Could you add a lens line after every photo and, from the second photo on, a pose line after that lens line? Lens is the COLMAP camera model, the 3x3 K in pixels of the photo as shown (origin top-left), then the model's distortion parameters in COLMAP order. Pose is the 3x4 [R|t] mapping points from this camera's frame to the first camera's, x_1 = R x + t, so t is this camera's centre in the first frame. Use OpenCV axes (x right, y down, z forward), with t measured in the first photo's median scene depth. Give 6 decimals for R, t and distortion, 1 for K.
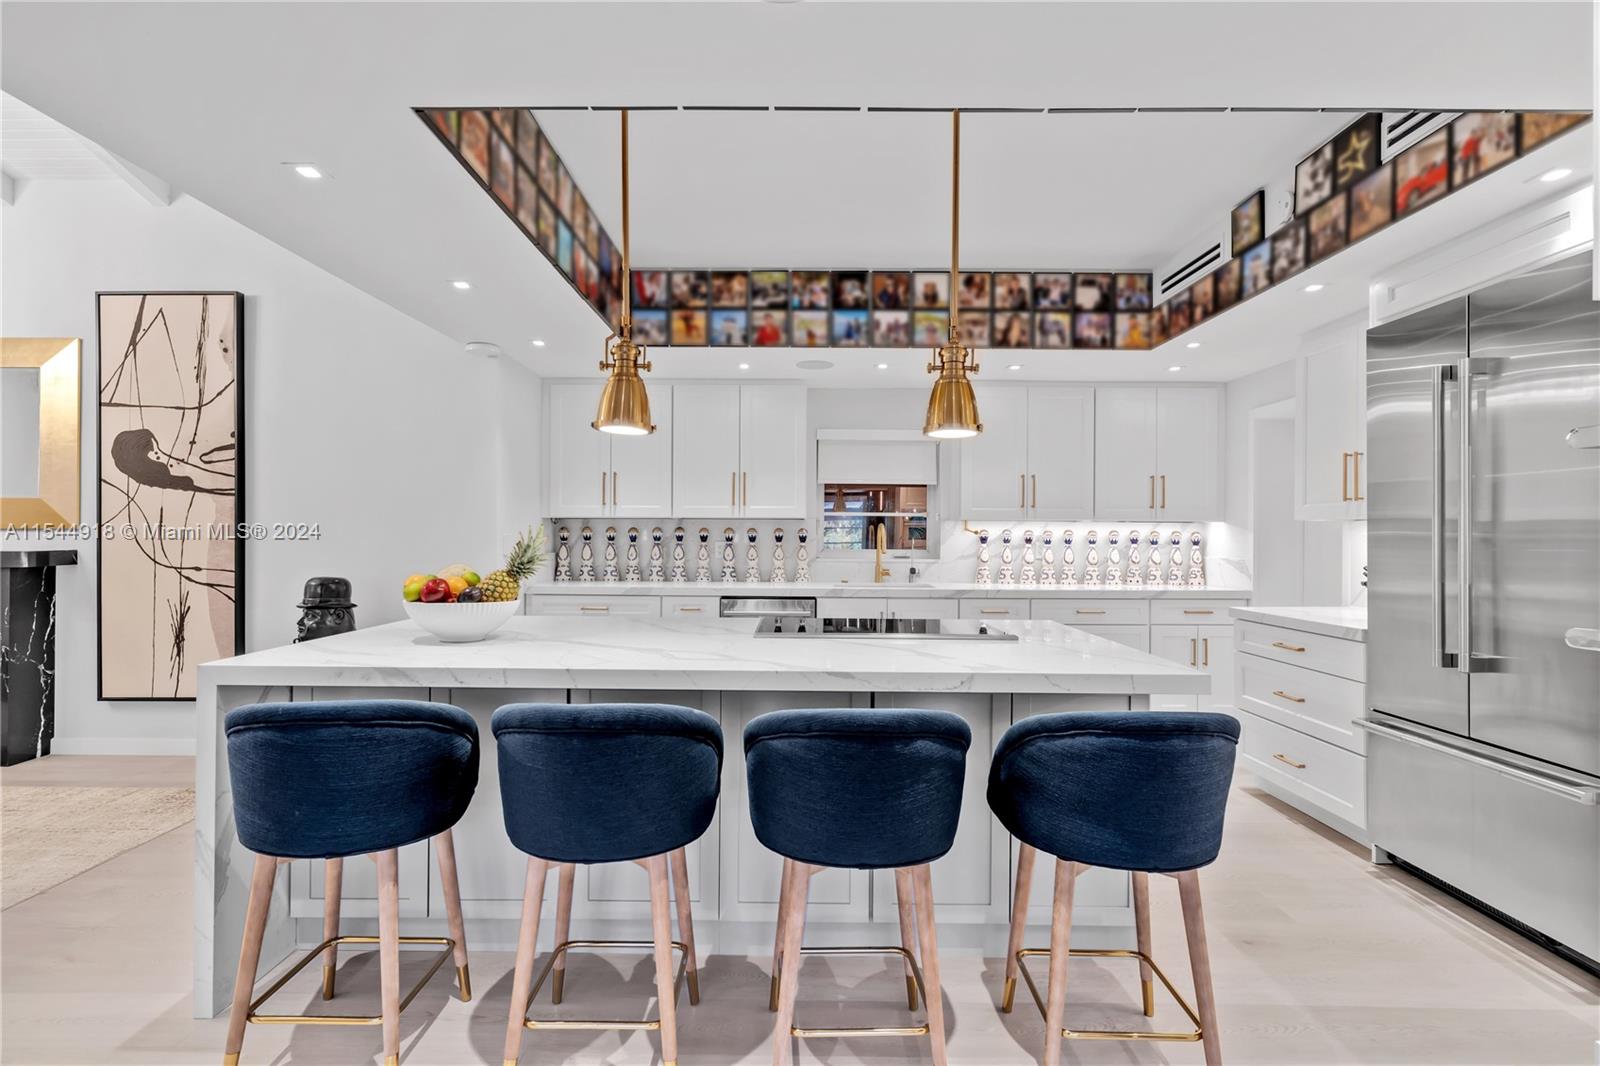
lens RADIAL K [[768.4, 0, 805.8], [0, 768.4, 529.8], [0, 0, 1]] dist [0.001386, 0.000454]
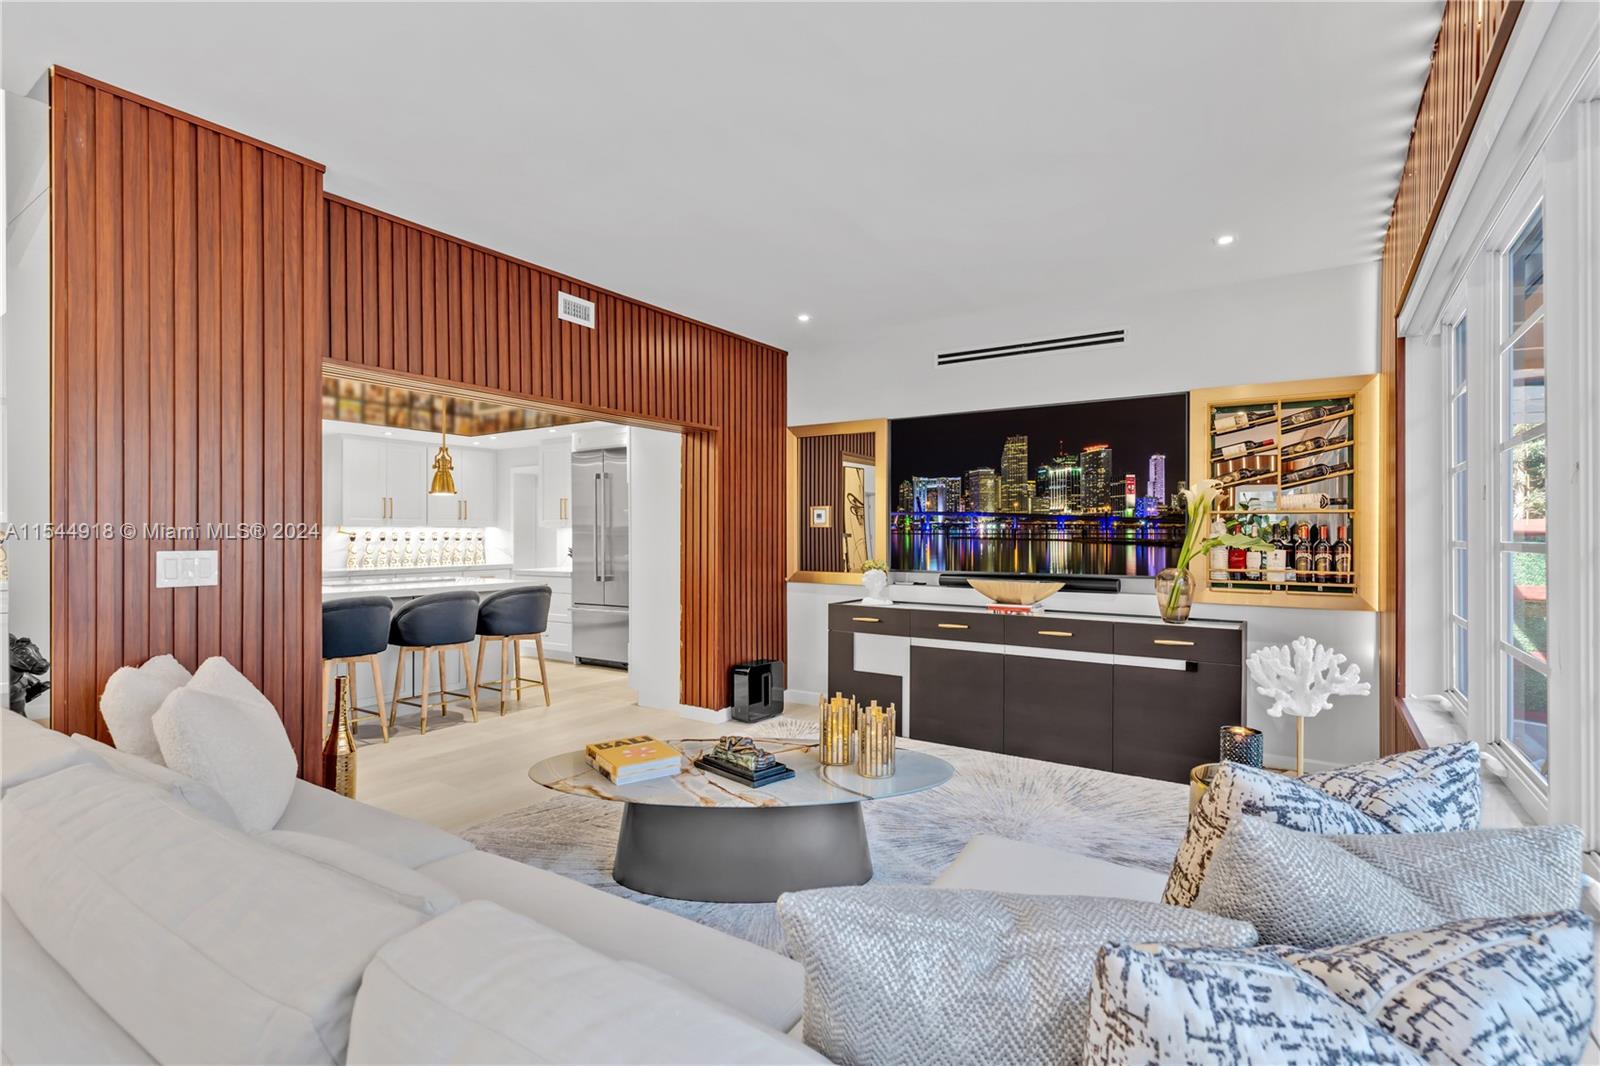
lens RADIAL K [[768.4, 0, 804.2], [0, 768.4, 535.4], [0, 0, 1]] dist [0.001386, 0.000454]
pose [[0.559094, -0.006432, 0.829079, -0.667814], [0.005837, 0.999976, 0.003822, 0.007582], [-0.829084, 0.002703, 0.559118, -0.743219]]
